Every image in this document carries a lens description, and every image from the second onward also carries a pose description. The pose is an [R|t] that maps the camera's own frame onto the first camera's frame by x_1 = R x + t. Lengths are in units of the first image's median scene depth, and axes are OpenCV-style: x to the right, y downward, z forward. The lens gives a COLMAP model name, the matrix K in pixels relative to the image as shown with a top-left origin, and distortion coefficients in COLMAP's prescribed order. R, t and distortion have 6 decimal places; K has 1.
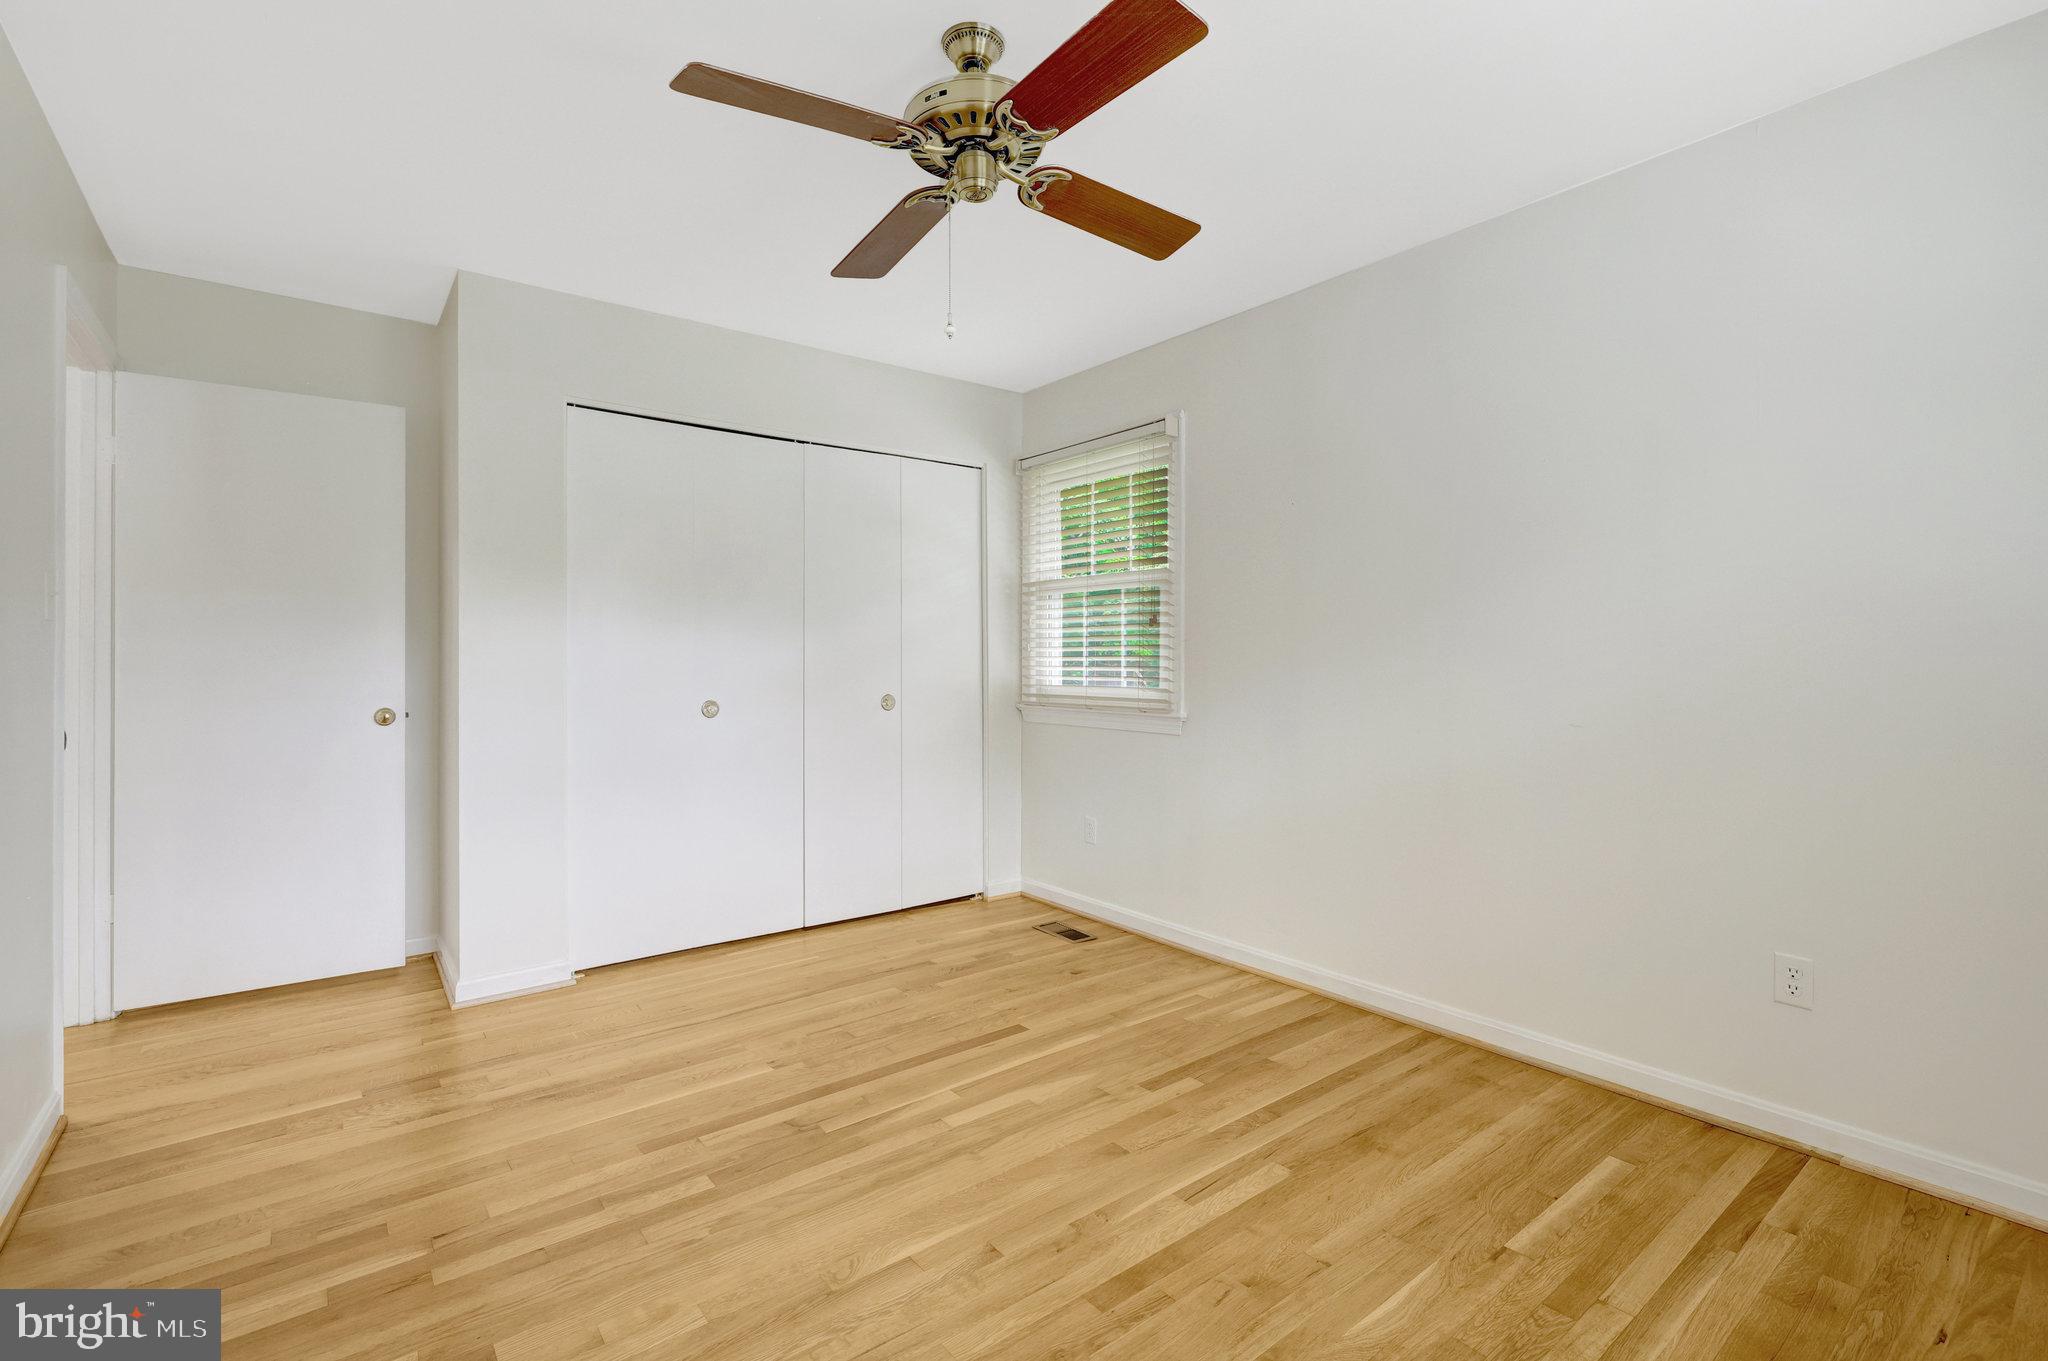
lens RADIAL K [[931.2, 0, 1034.0], [0, 931.2, 659.8], [0, 0, 1]] dist [0.001206, -0.000192]
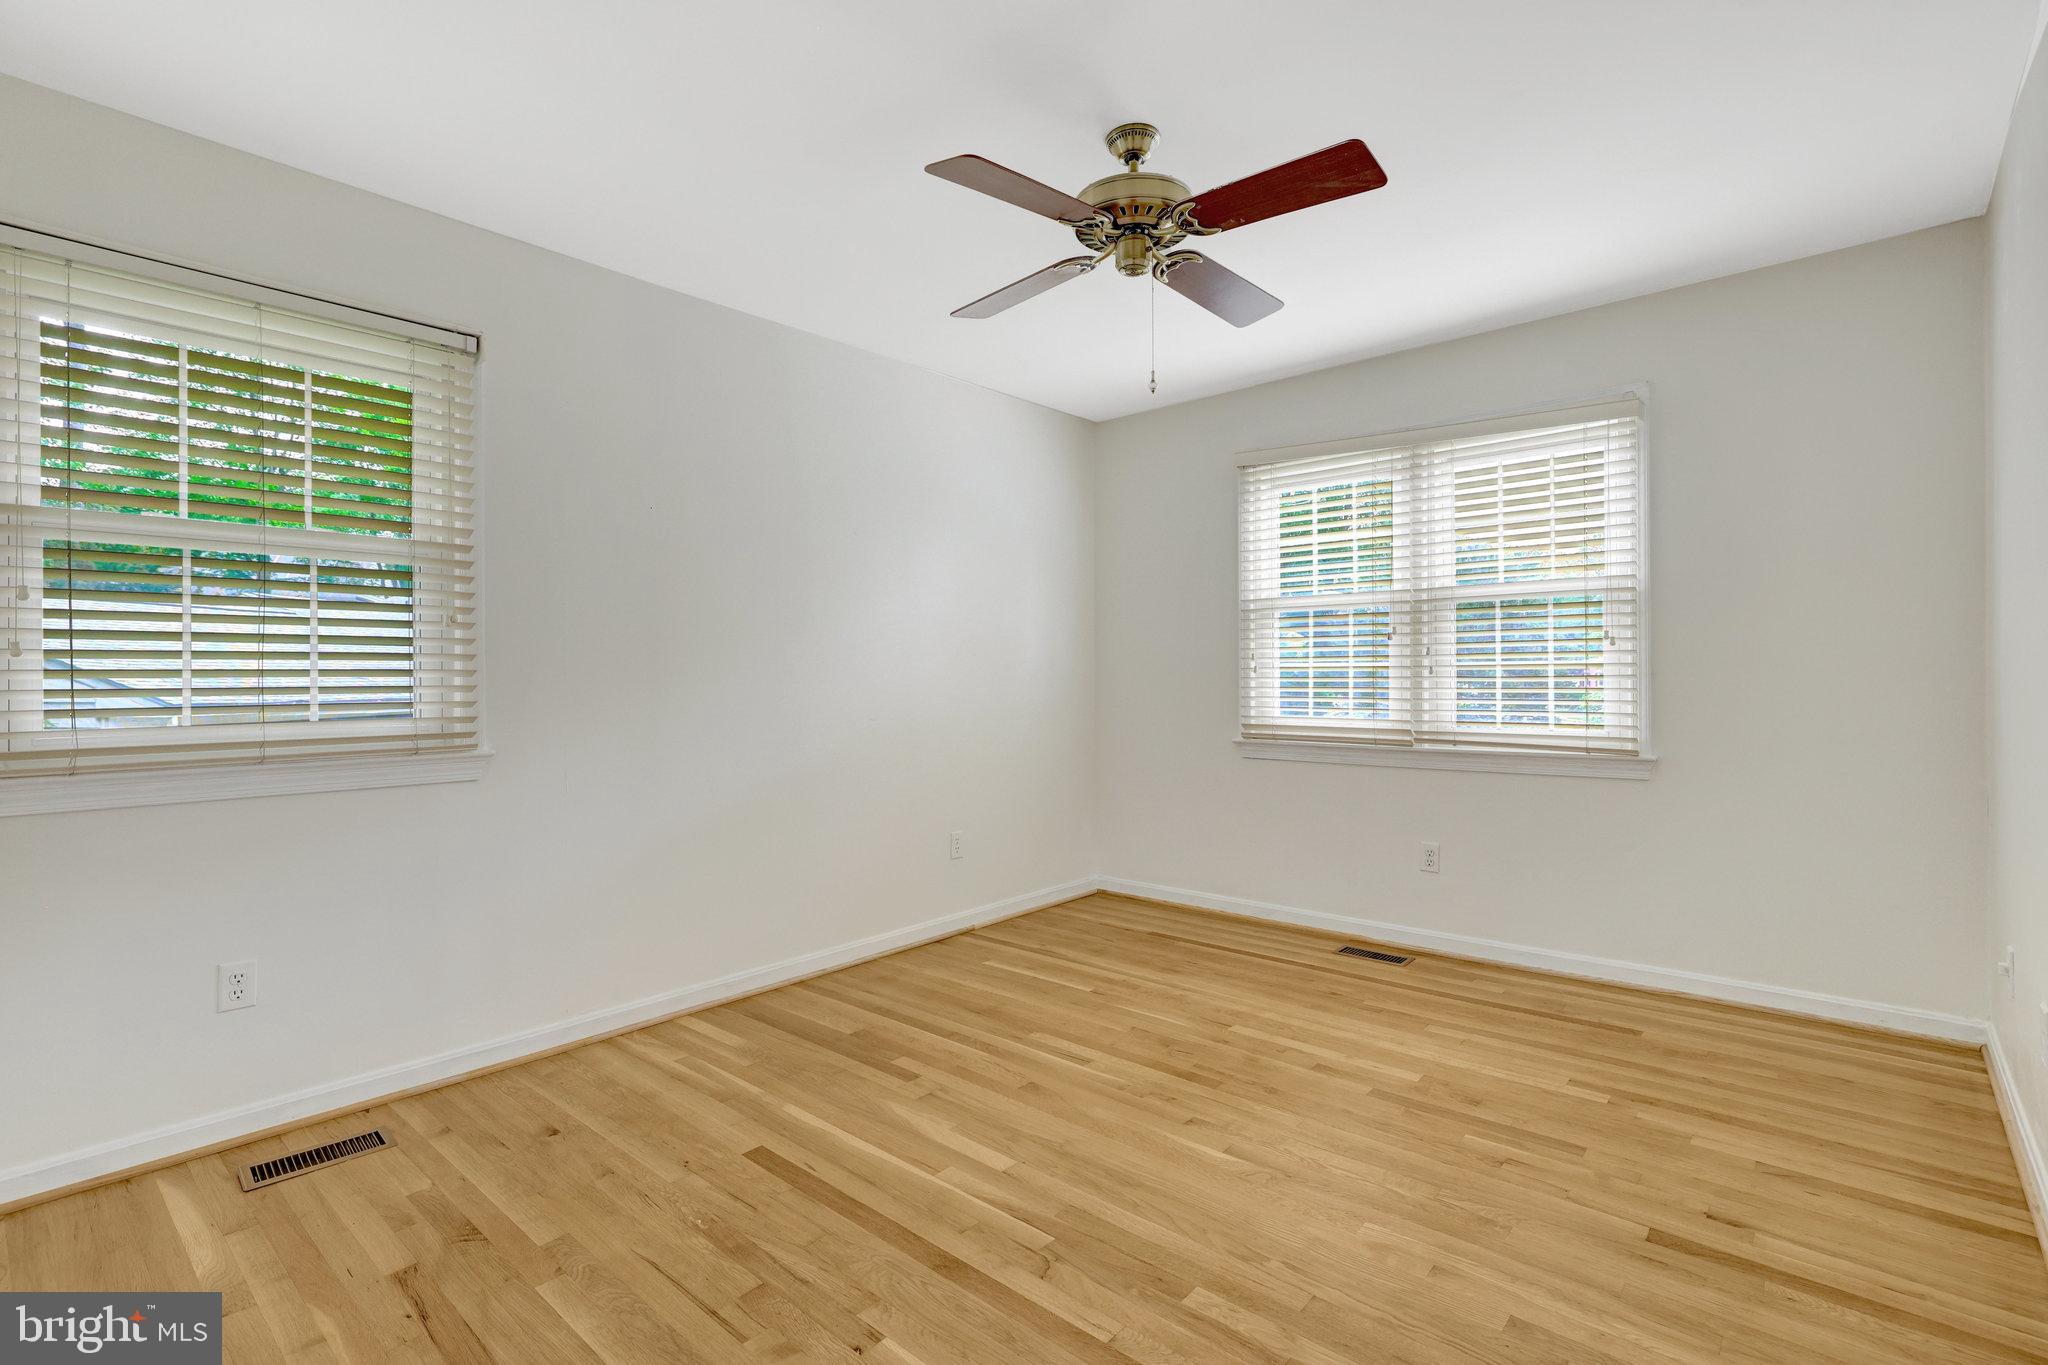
lens RADIAL K [[939.8, 0, 1016.9], [0, 939.8, 677.9], [0, 0, 1]] dist [-0.001852, -0.000016]
pose [[-0.175696, 0.002322, 0.984442, -0.924189], [0.008931, 0.999960, -0.000764, 0.009347], [-0.984404, 0.008658, -0.175709, 1.045830]]
